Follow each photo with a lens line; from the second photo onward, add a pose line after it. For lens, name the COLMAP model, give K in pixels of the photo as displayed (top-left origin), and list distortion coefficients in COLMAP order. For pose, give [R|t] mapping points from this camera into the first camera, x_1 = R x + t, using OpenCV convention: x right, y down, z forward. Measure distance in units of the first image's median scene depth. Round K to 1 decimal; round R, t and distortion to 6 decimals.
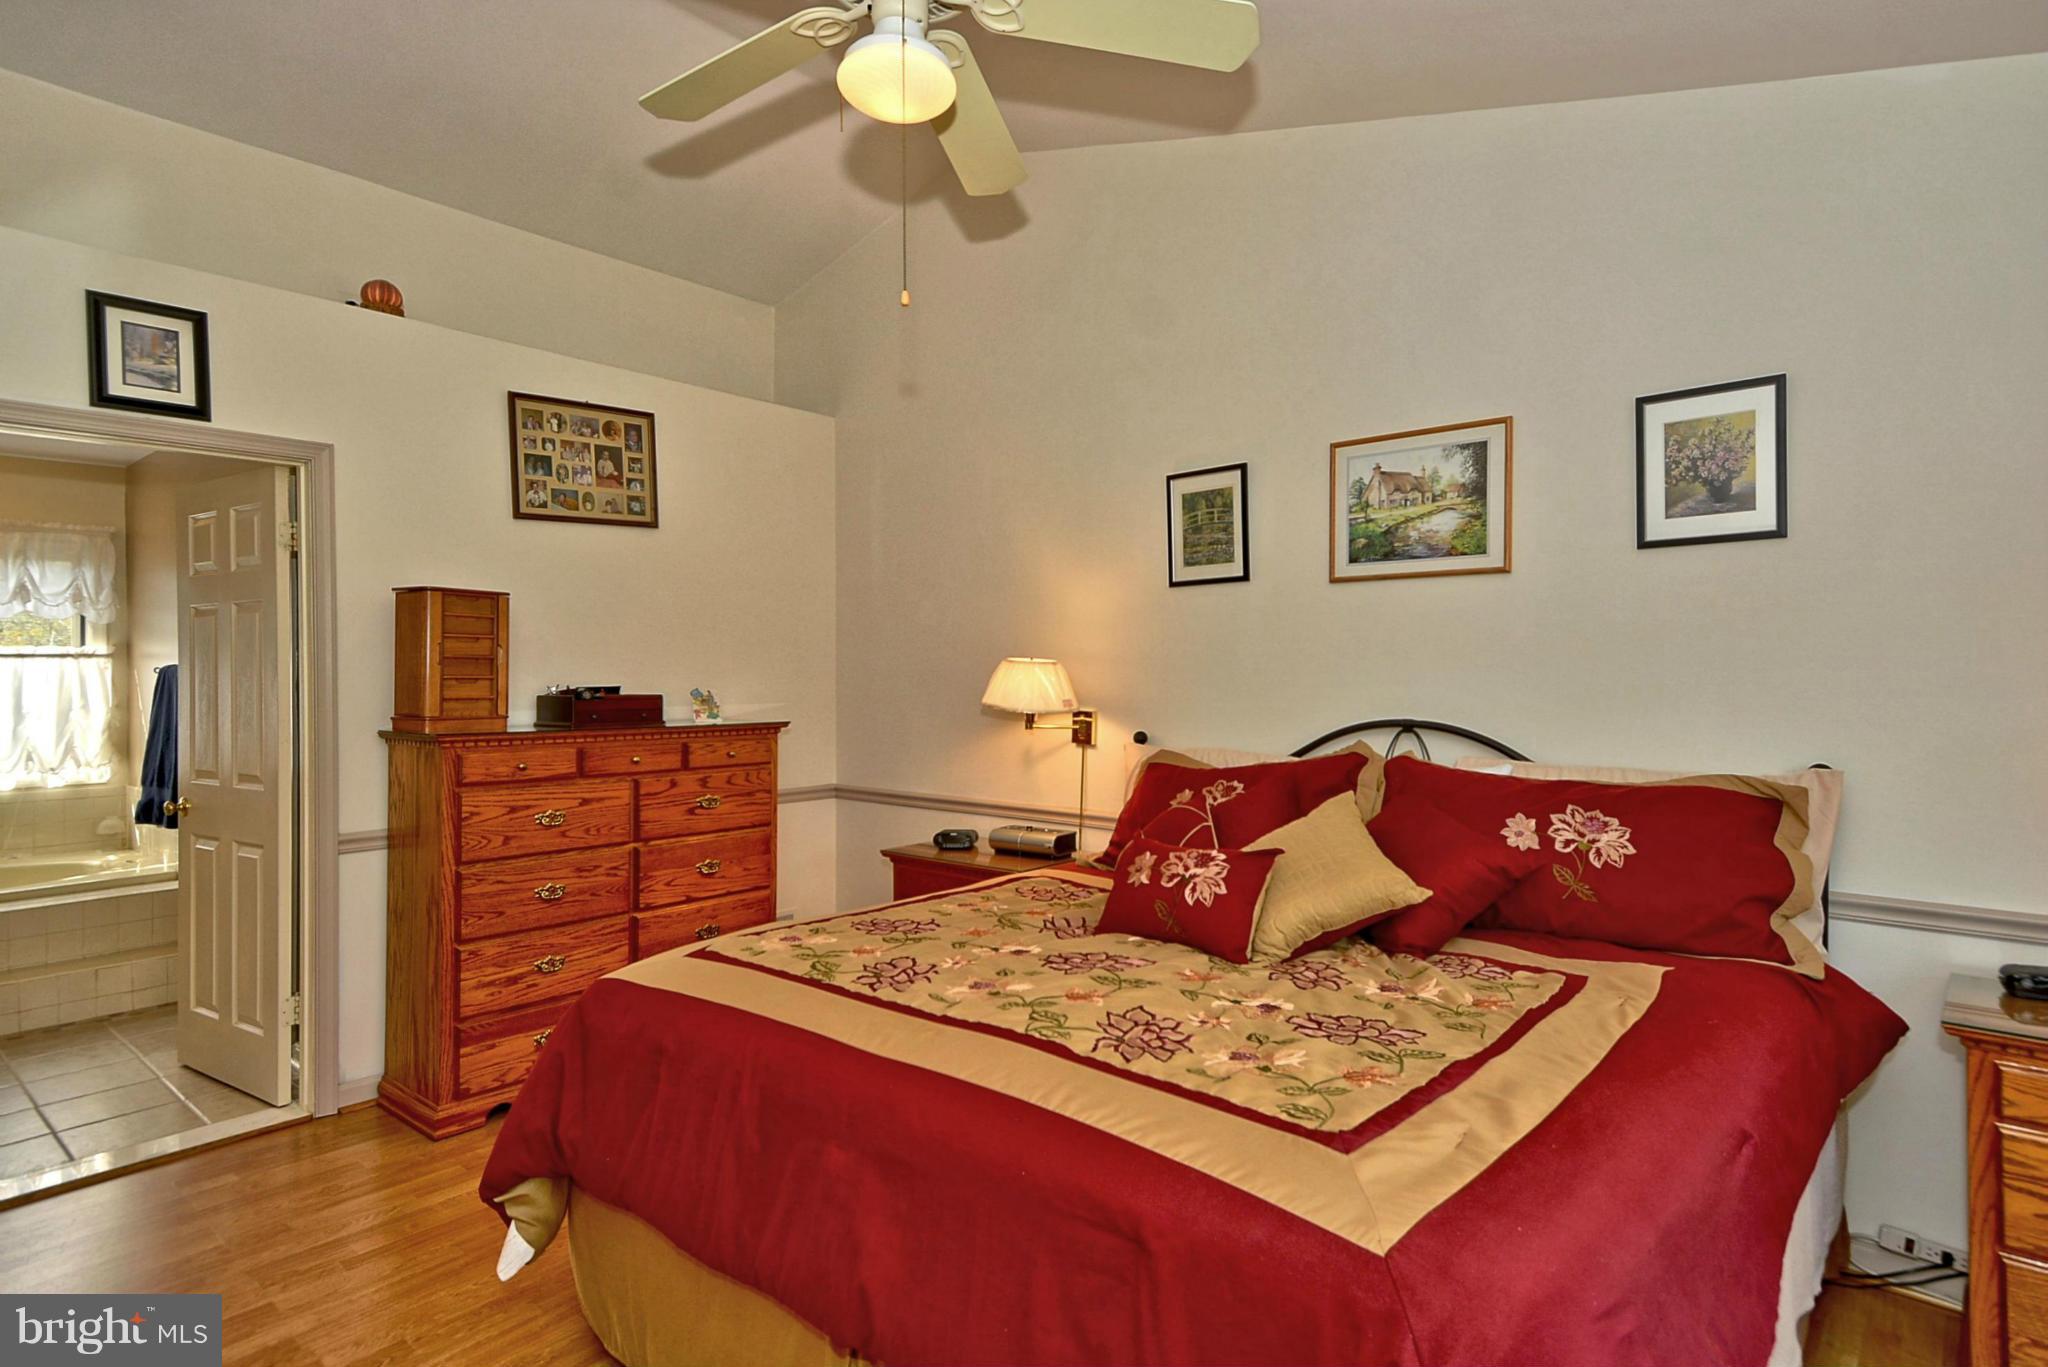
lens RADIAL K [[1088.7, 0, 1014.3], [0, 1088.7, 672.1], [0, 0, 1]] dist [0.044240, -0.010541]
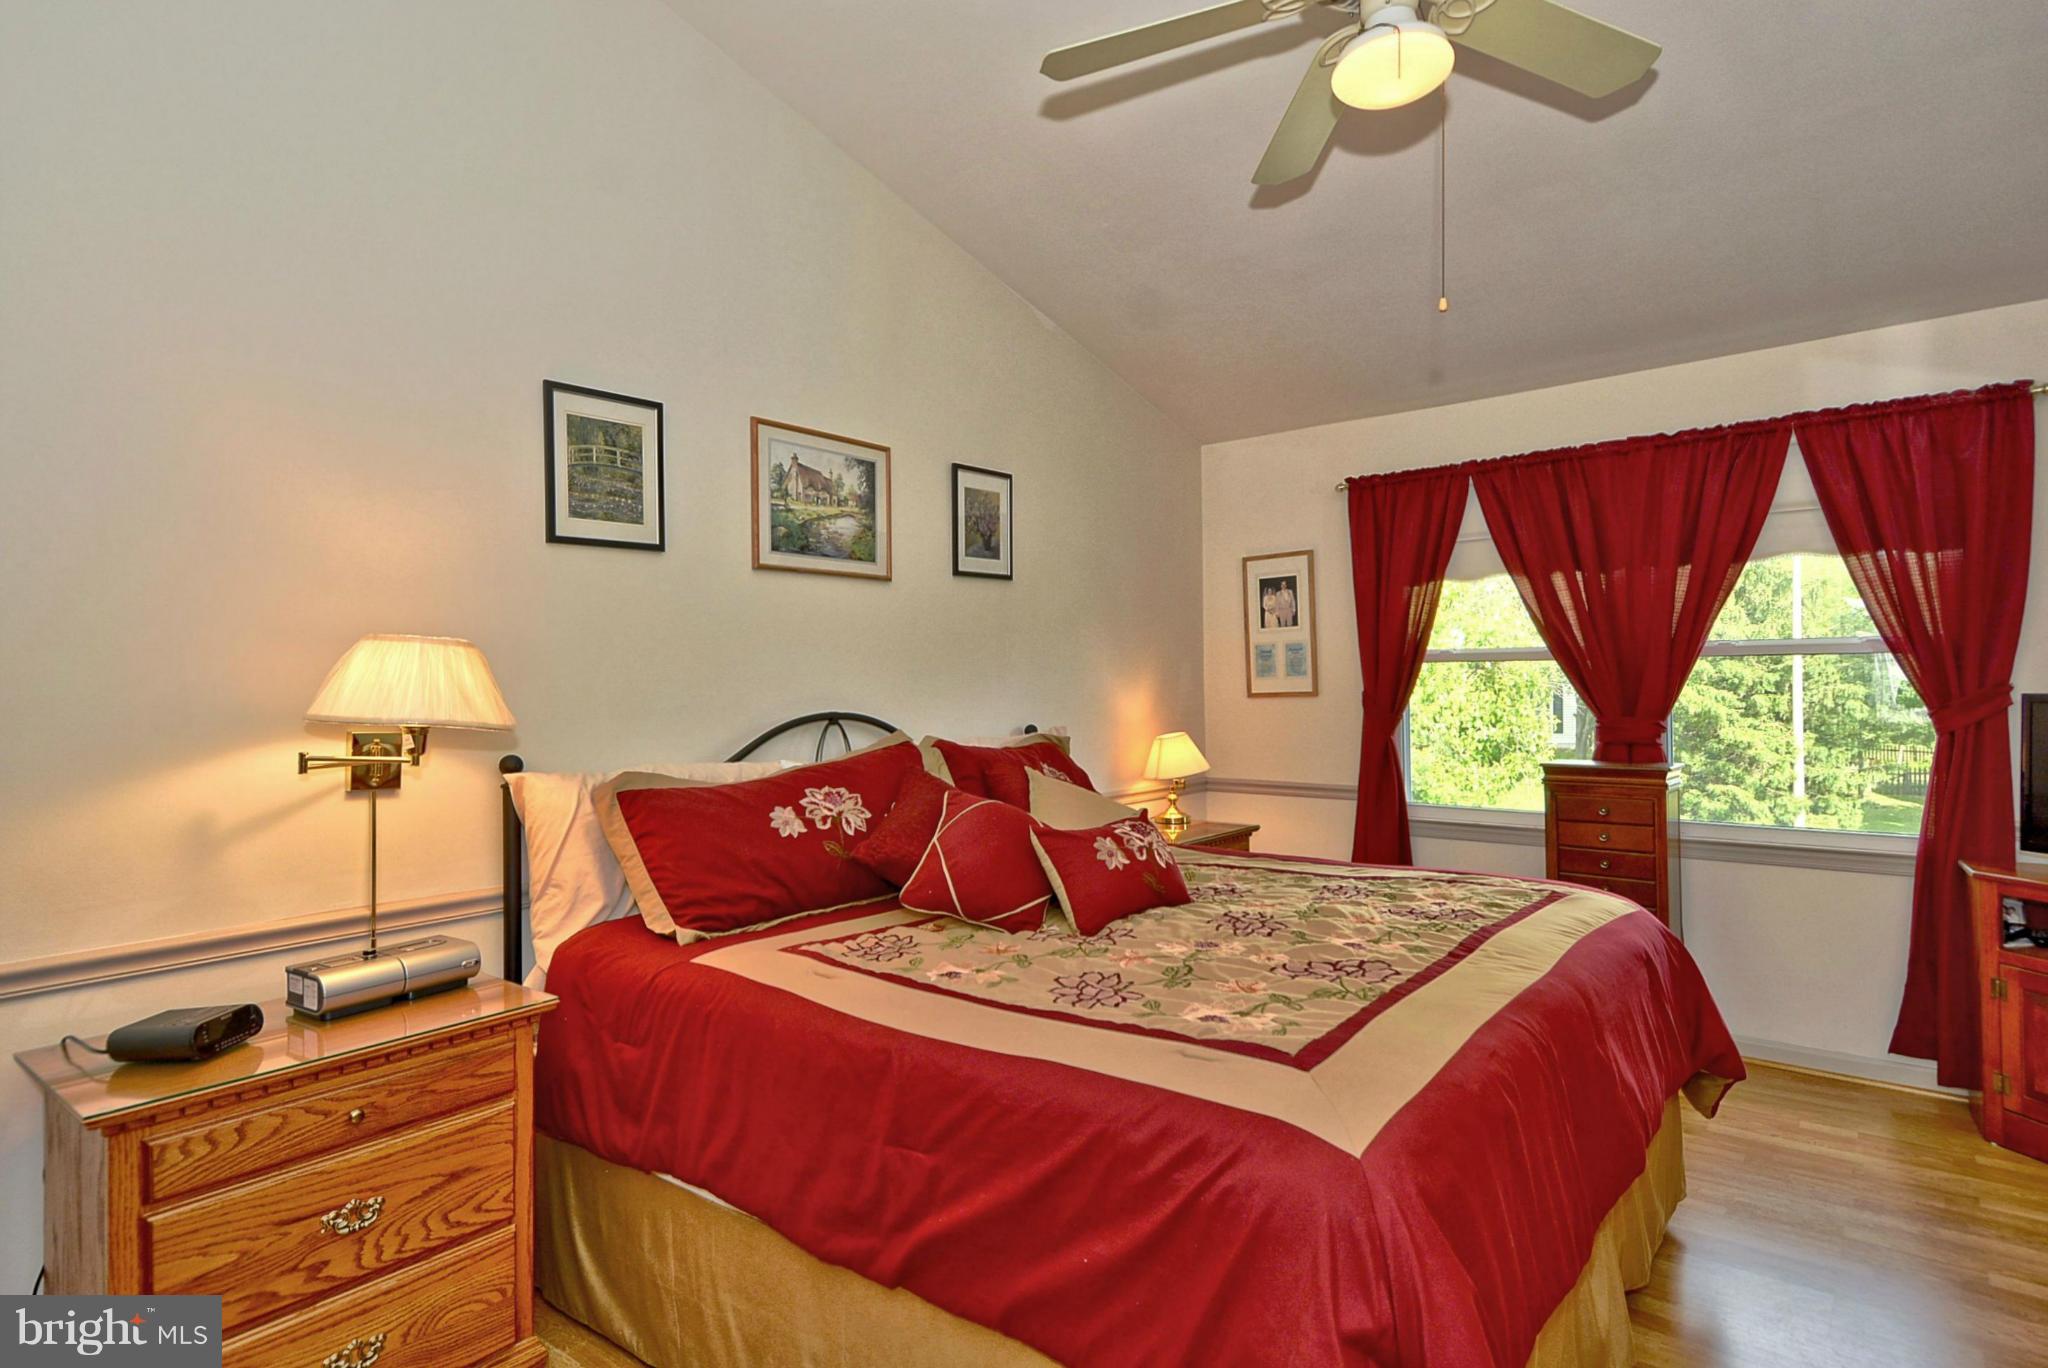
lens RADIAL K [[1088.7, 0, 1014.5], [0, 1088.7, 684.9], [0, 0, 1]] dist [0.044240, -0.010541]
pose [[-0.039943, 0.014618, 0.999095, -0.666031], [0.028244, 0.999510, -0.013495, 0.035728], [-0.998803, 0.027680, -0.040337, 0.872172]]
